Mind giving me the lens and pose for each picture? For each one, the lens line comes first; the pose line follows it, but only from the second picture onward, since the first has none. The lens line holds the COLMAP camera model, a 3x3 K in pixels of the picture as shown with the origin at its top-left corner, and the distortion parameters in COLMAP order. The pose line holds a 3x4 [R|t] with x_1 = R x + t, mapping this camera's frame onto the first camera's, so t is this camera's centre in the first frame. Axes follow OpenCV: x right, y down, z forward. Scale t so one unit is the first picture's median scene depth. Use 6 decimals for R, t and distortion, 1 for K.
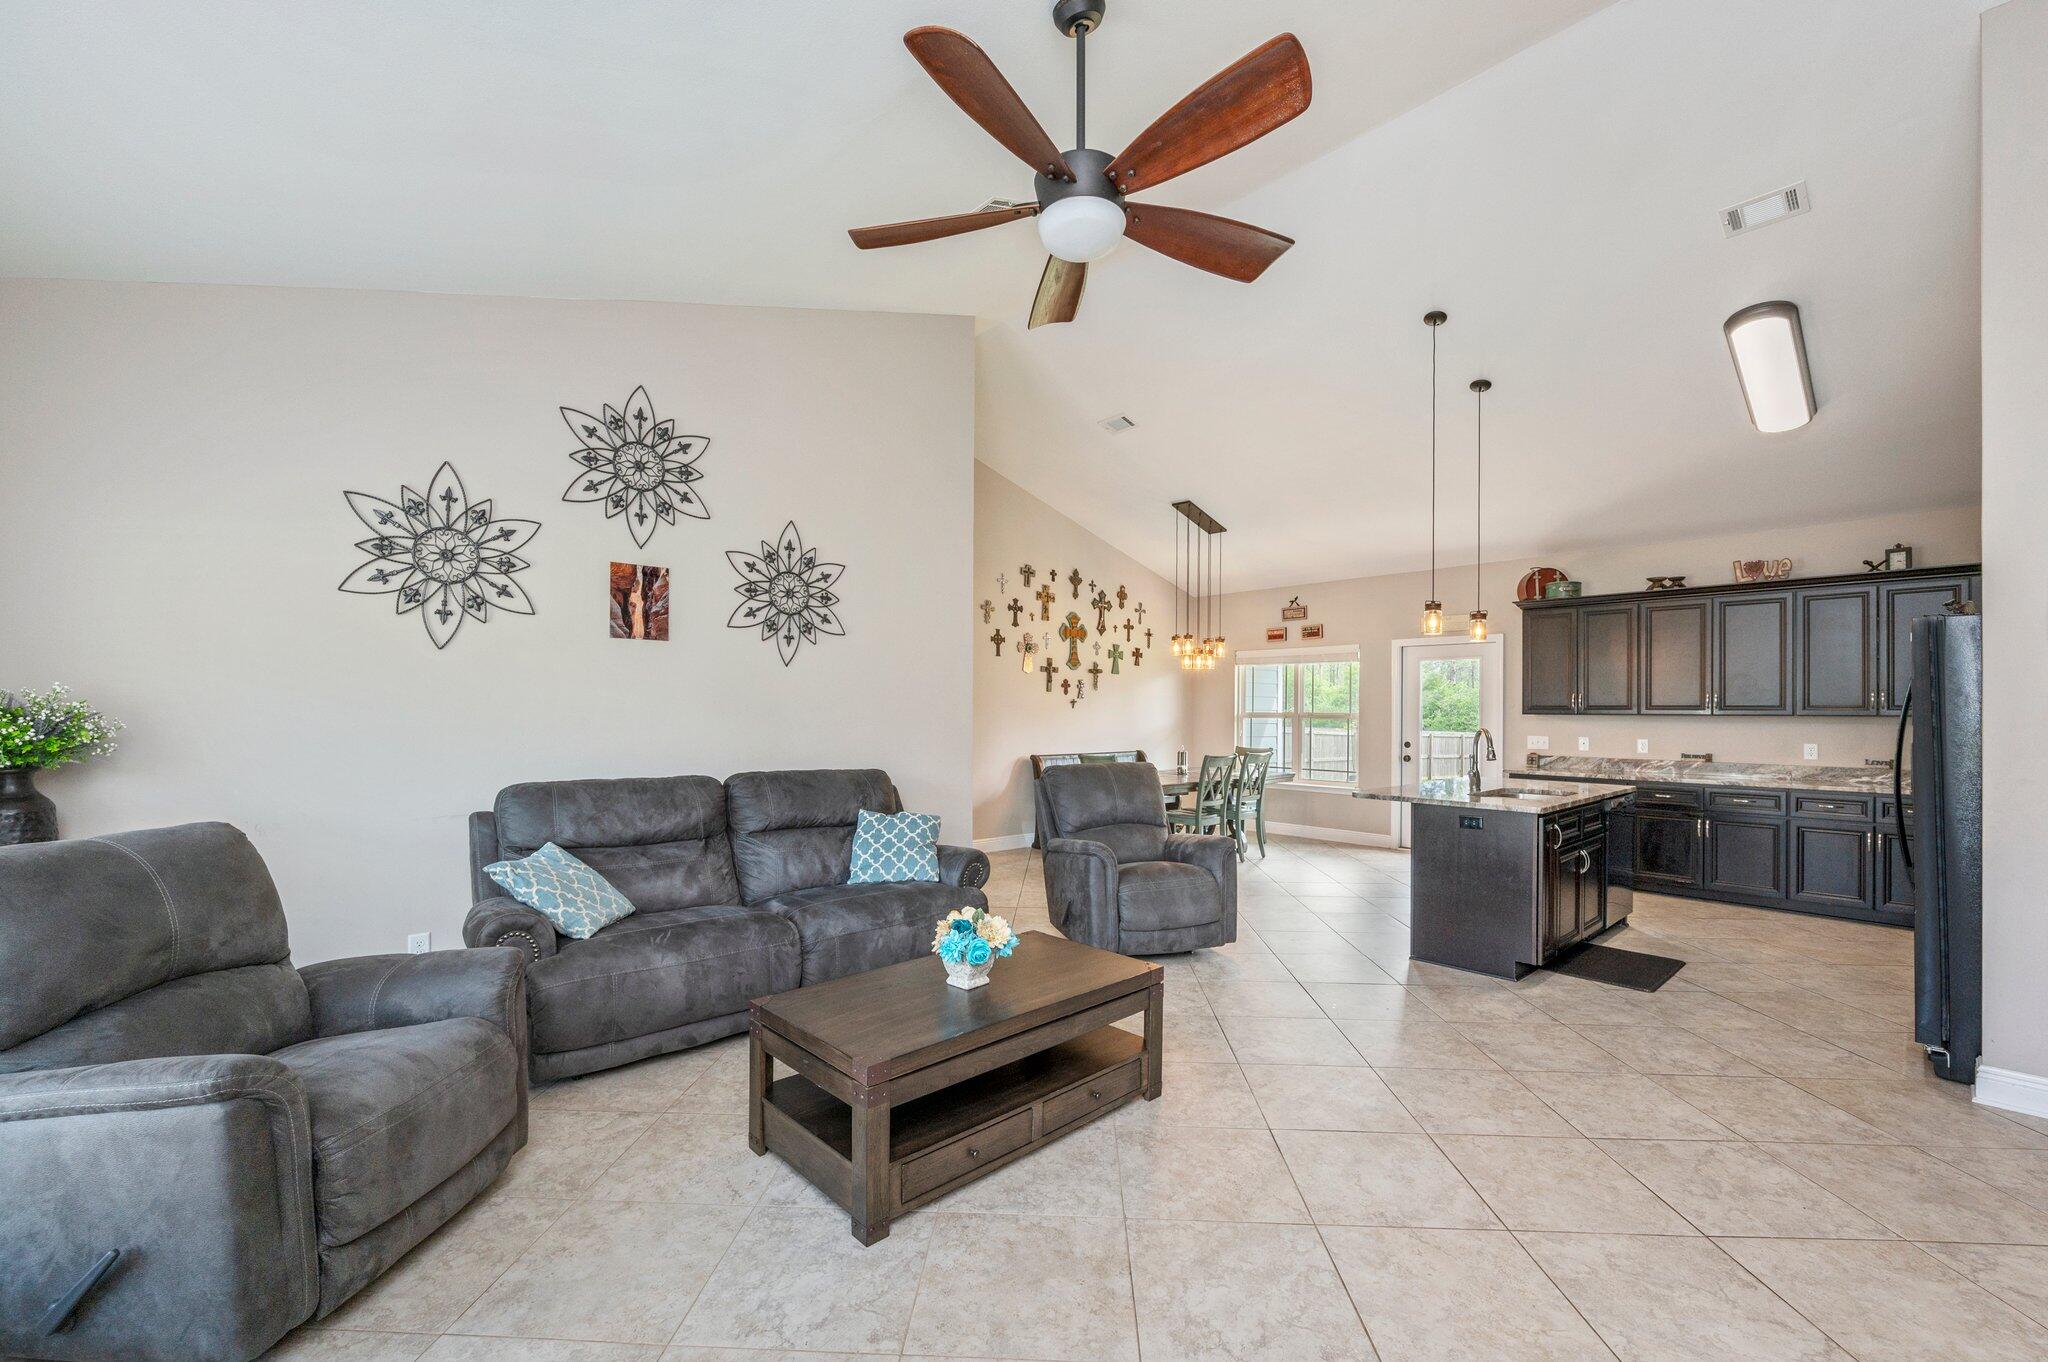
lens RADIAL K [[829.9, 0, 1004.9], [0, 829.9, 709.7], [0, 0, 1]] dist [-0.003256, -0.000260]
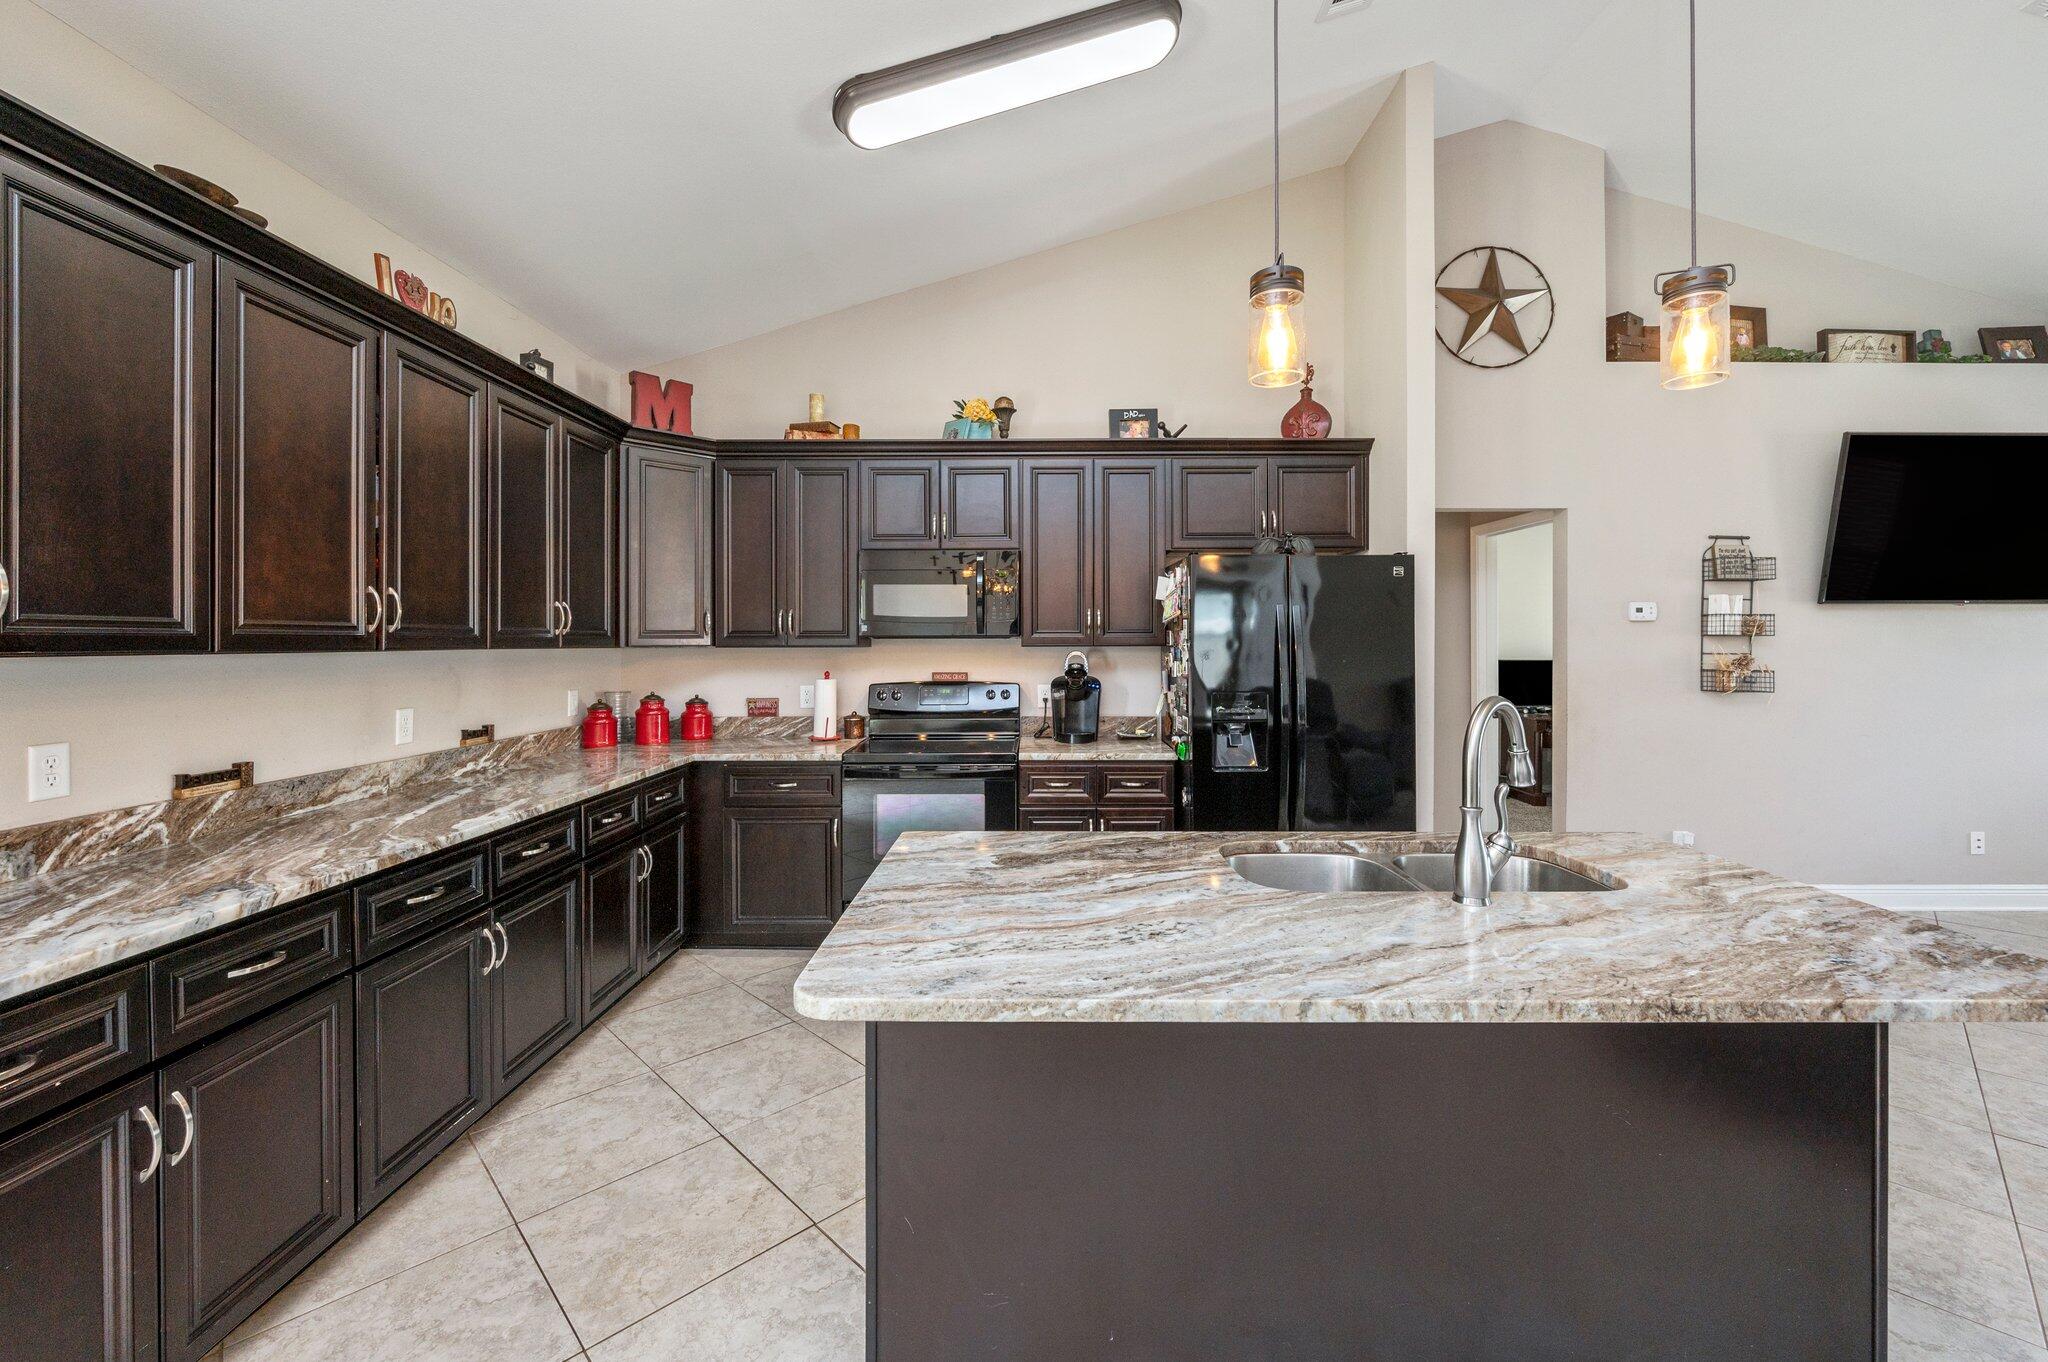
lens RADIAL K [[829.9, 0, 1016.6], [0, 829.9, 641.7], [0, 0, 1]] dist [-0.003256, -0.000260]
pose [[-0.750938, -0.005443, 0.660351, 0.310230], [-0.004240, 0.999985, 0.003421, 0.000370], [-0.660359, -0.000231, -0.750950, 0.845178]]
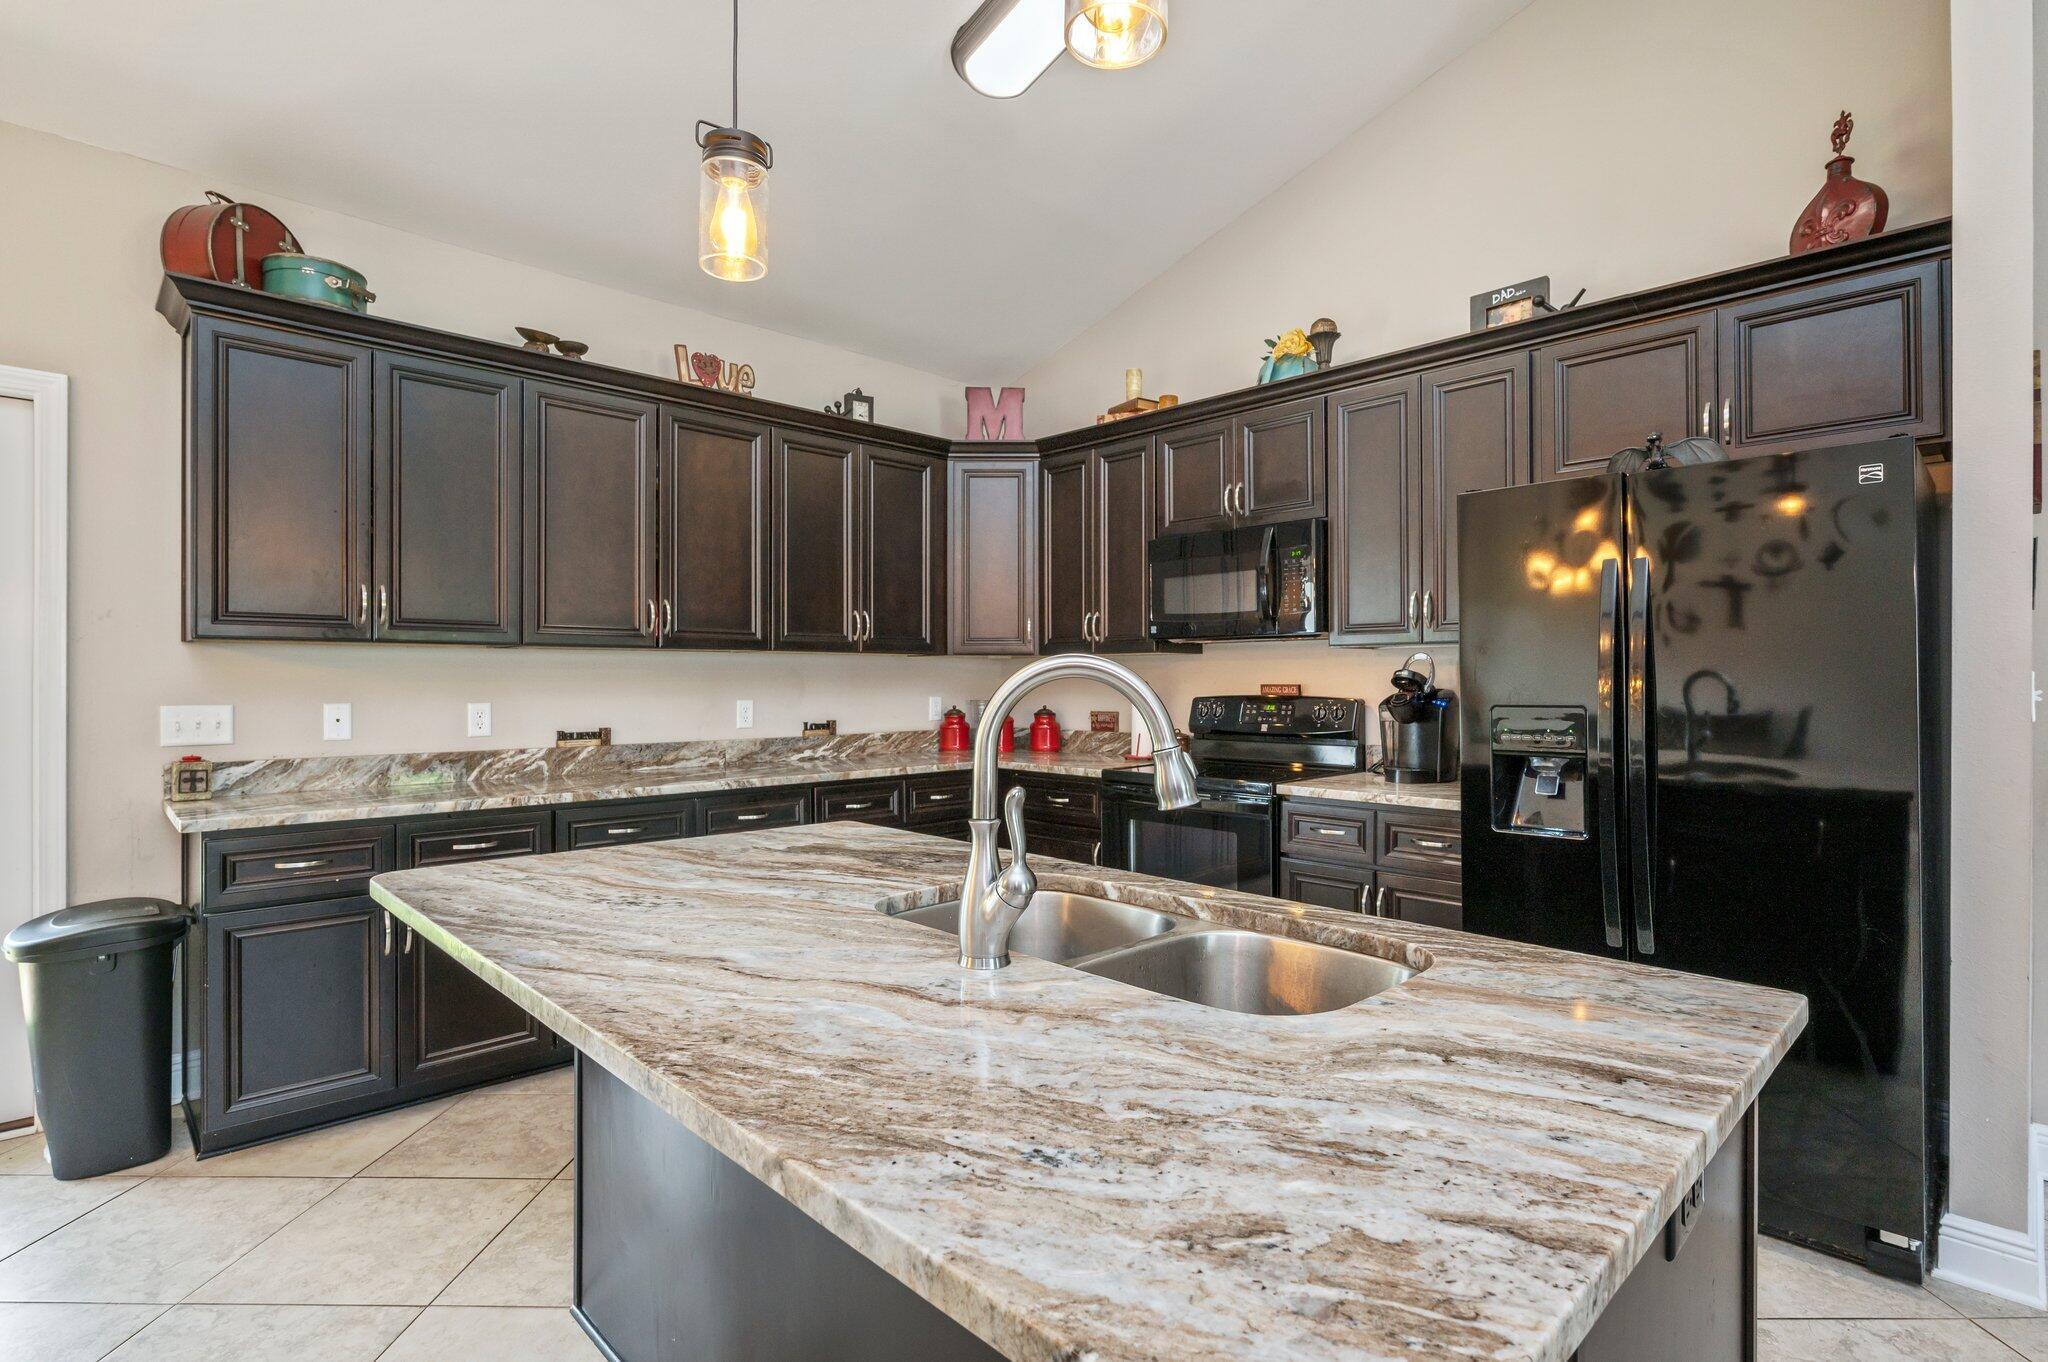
lens RADIAL K [[984.7, 0, 1041.1], [0, 984.7, 686.0], [0, 0, 1]] dist [-0.005971, -0.002490]
pose [[-0.064018, -0.012050, 0.997876, 0.207203], [-0.002414, 0.999926, 0.011920, 0.016857], [-0.997946, -0.001646, -0.064042, 0.630872]]
